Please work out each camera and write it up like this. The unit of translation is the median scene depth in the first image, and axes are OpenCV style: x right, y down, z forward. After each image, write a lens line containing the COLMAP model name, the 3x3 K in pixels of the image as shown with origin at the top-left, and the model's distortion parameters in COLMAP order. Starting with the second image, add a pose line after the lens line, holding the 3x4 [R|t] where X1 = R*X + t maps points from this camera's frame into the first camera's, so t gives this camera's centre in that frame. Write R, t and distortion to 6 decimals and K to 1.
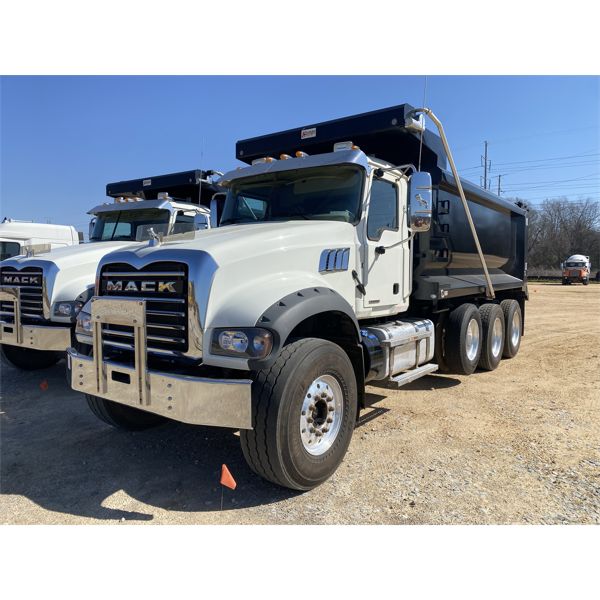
lens RADIAL K [[446.7, 0, 314.2], [0, 446.7, 301.6], [0, 0, 1]] dist [0.056944, -0.021873]
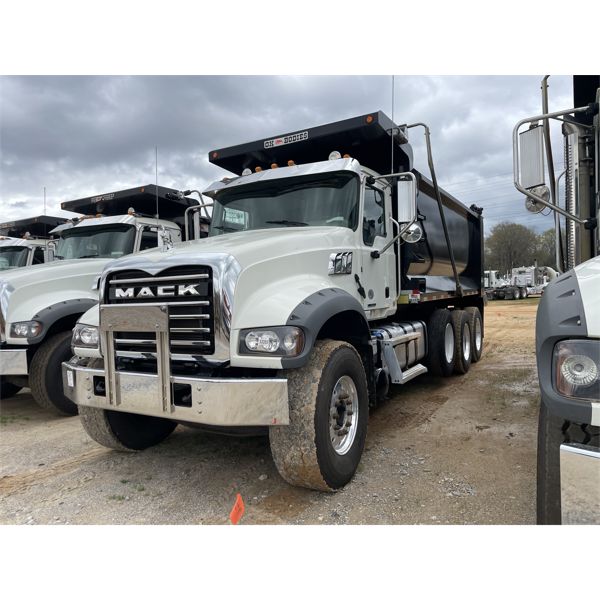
lens RADIAL K [[446.7, 0, 301.1], [0, 446.7, 298.7], [0, 0, 1]] dist [0.056944, -0.021873]
pose [[0.994919, -0.030399, 0.095977, -0.151126], [0.035089, 0.998252, -0.047561, 0.035963], [-0.094364, 0.050688, 0.994247, -0.006250]]
